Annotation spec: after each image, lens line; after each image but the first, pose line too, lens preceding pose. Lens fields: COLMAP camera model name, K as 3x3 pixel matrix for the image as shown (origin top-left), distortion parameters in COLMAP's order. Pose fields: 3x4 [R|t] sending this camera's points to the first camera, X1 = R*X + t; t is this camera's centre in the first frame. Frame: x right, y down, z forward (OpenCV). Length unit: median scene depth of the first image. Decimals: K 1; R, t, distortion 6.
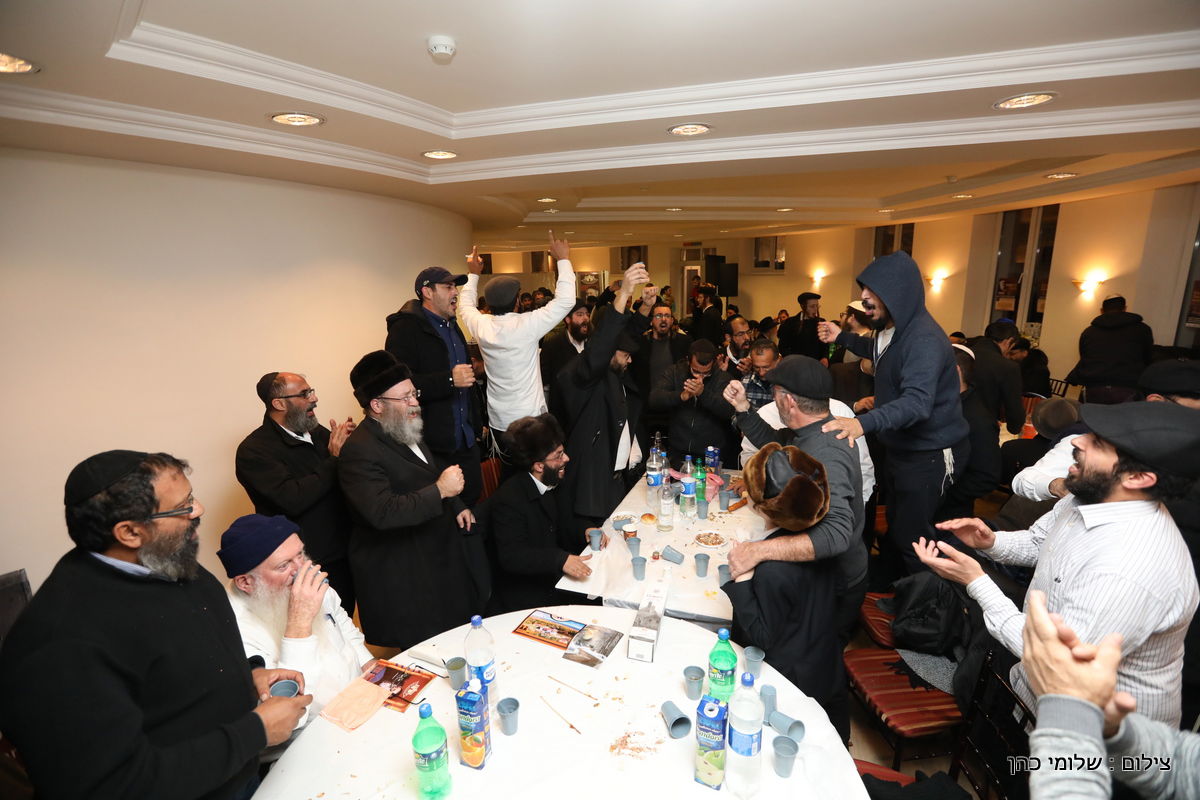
lens RADIAL K [[563.9, 0, 605.7], [0, 563.9, 380.5], [0, 0, 1]] dist [-0.017680, 0.002171]
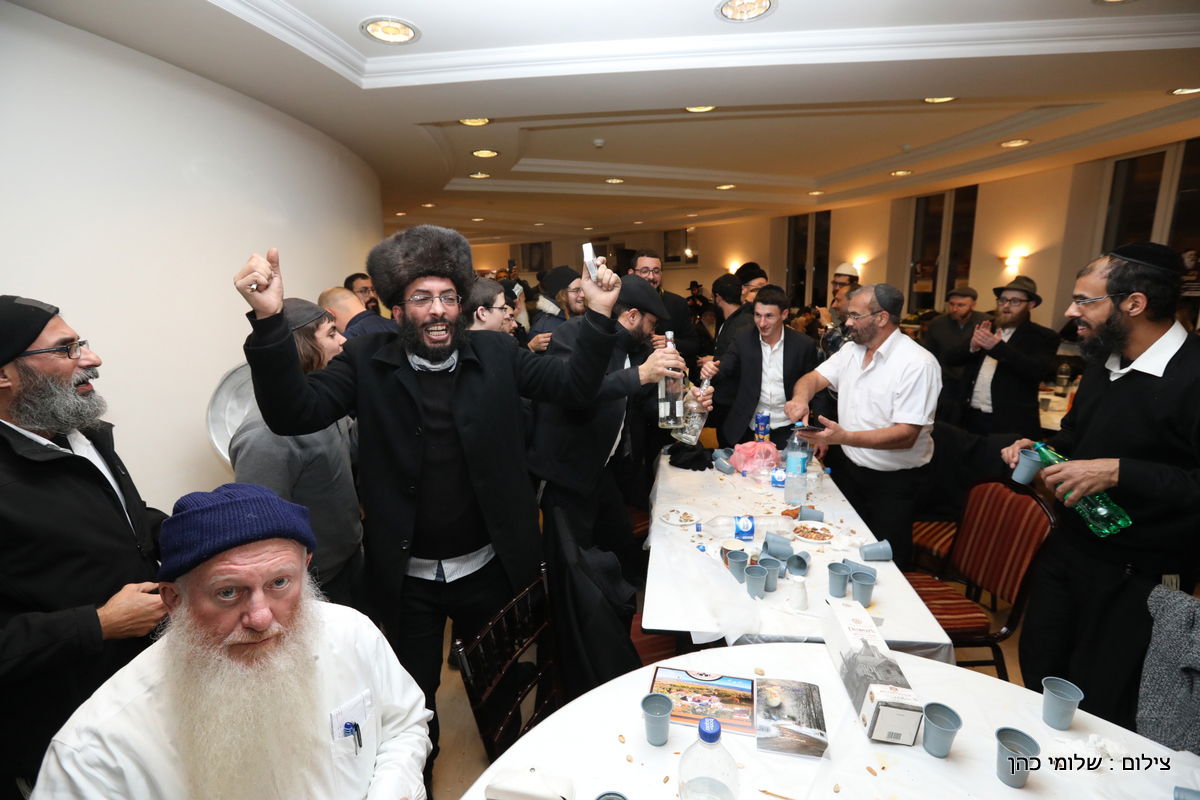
lens RADIAL K [[563.9, 0, 605.7], [0, 563.9, 380.5], [0, 0, 1]] dist [-0.017680, 0.002171]
pose [[0.975273, -0.045120, 0.216348, -0.102567], [0.050566, 0.998526, -0.019698, 0.032353], [-0.215140, 0.030151, 0.976118, 0.131547]]
